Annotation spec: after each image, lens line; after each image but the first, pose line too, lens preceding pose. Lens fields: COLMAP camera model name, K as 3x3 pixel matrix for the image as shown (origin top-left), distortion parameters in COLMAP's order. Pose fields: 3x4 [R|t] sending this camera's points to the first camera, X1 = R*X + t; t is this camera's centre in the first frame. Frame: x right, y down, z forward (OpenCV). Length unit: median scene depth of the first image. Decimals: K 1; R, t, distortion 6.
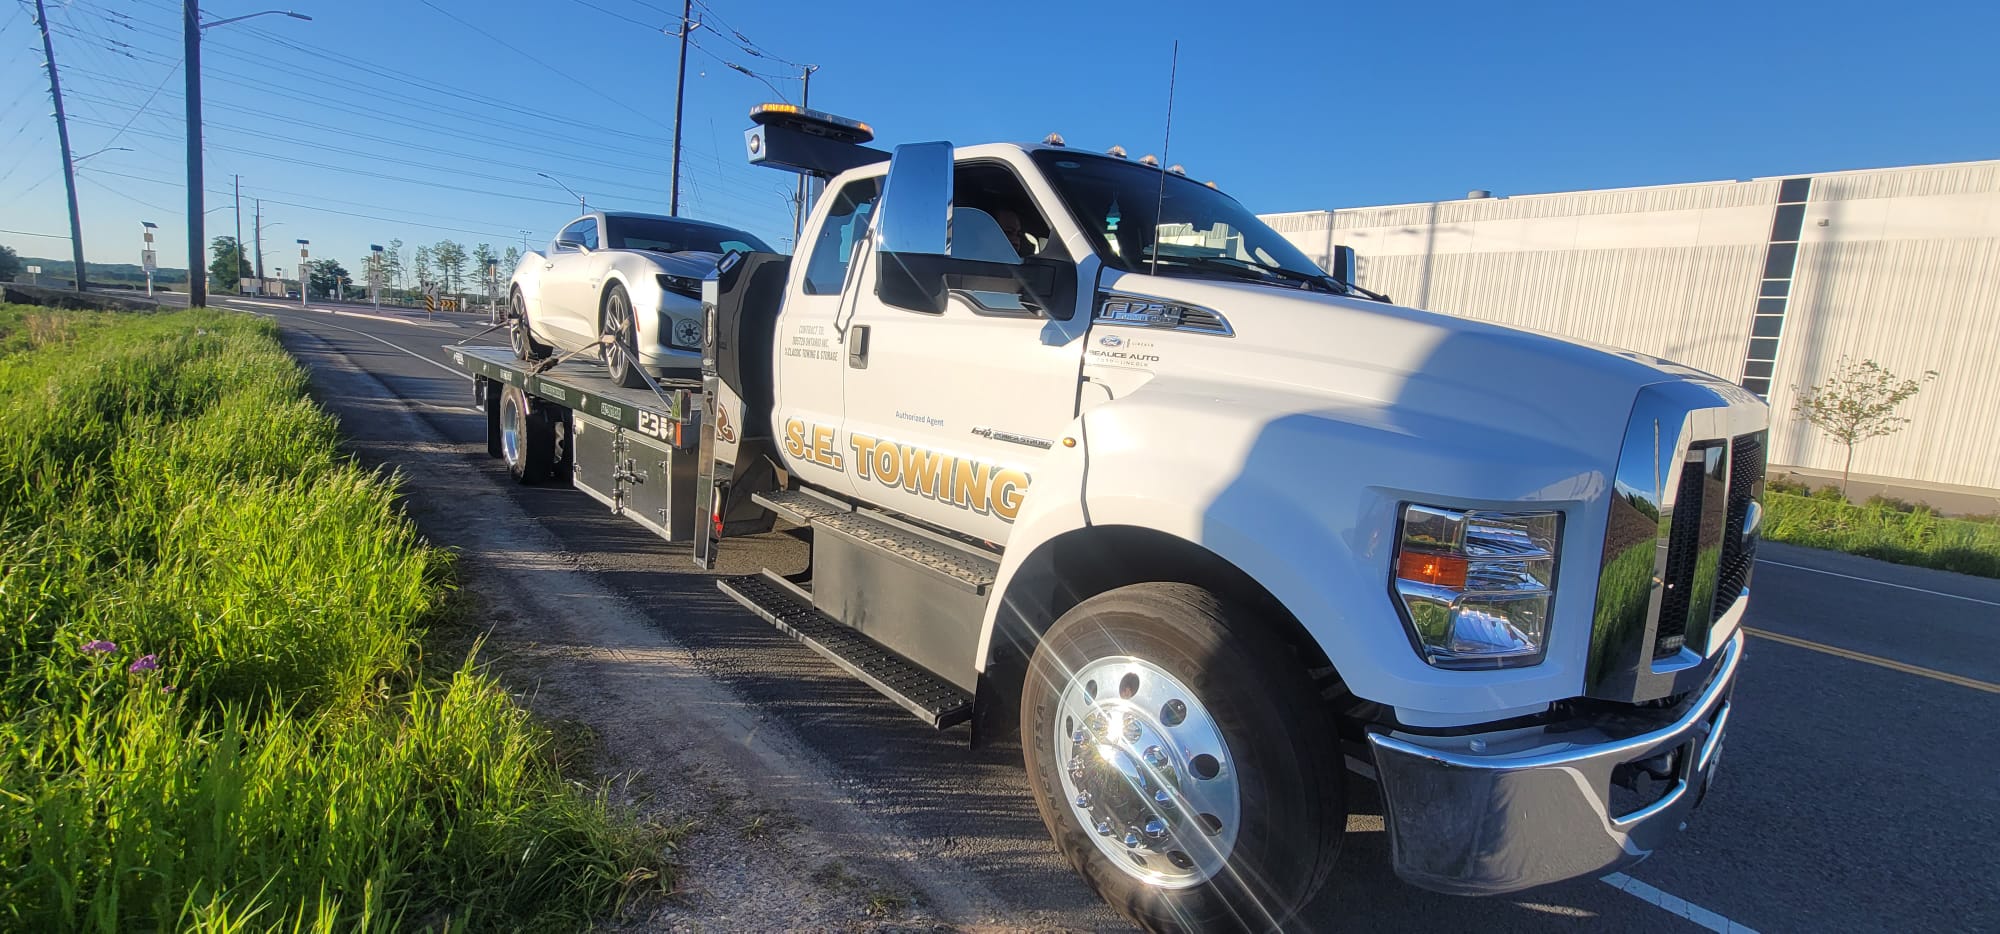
lens RADIAL K [[803.0, 0, 996.8], [0, 803.0, 468.0], [0, 0, 1]] dist [-0.002623, 0.000023]
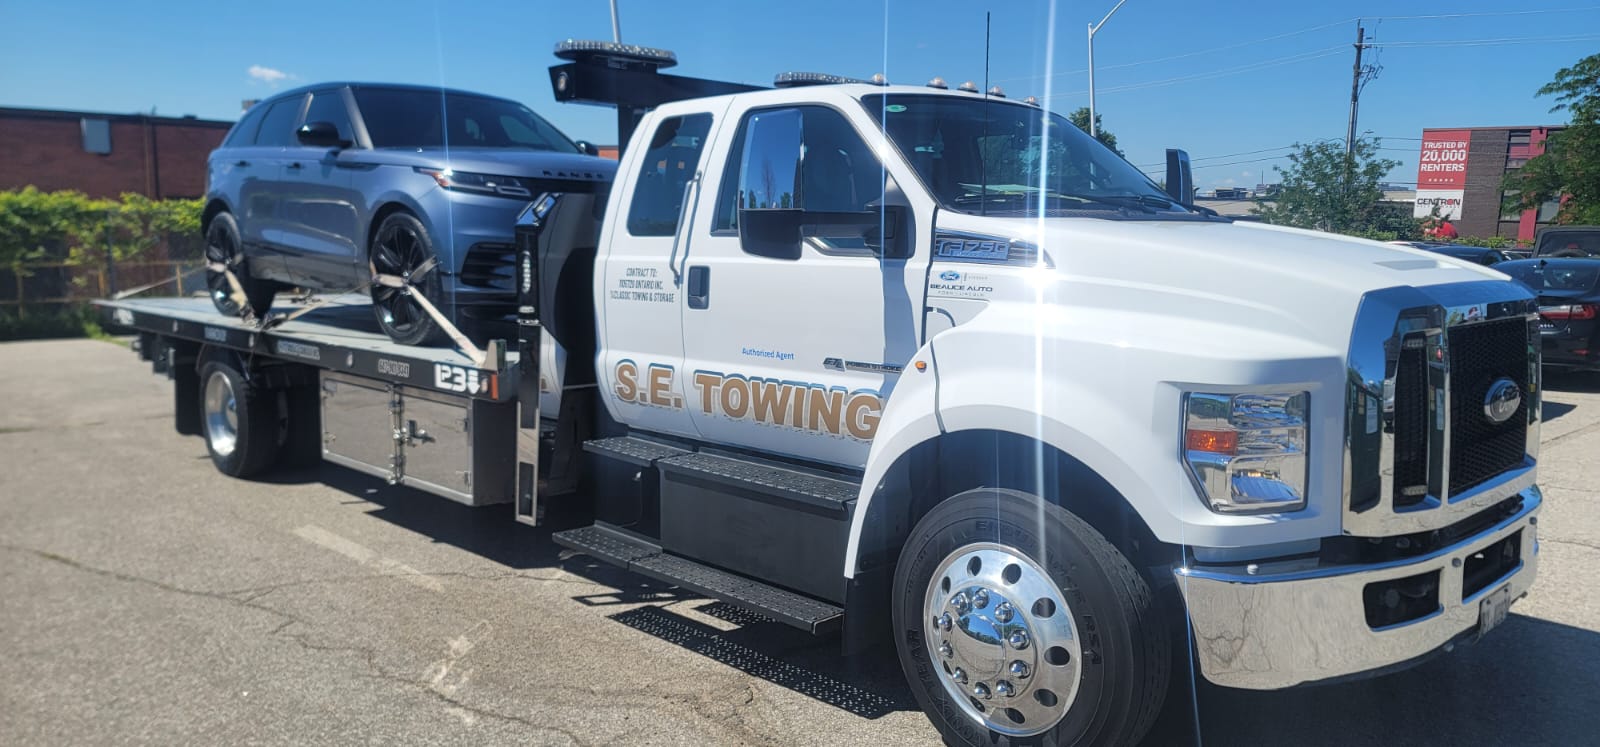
lens RADIAL K [[1150.3, 0, 793.8], [0, 1150.3, 368.9], [0, 0, 1]] dist [0.063994, -0.000208]
pose [[0.997734, -0.061961, 0.026216, -0.103893], [0.063109, 0.996969, -0.045501, 0.028553], [-0.023318, 0.047052, 0.998620, -0.499523]]
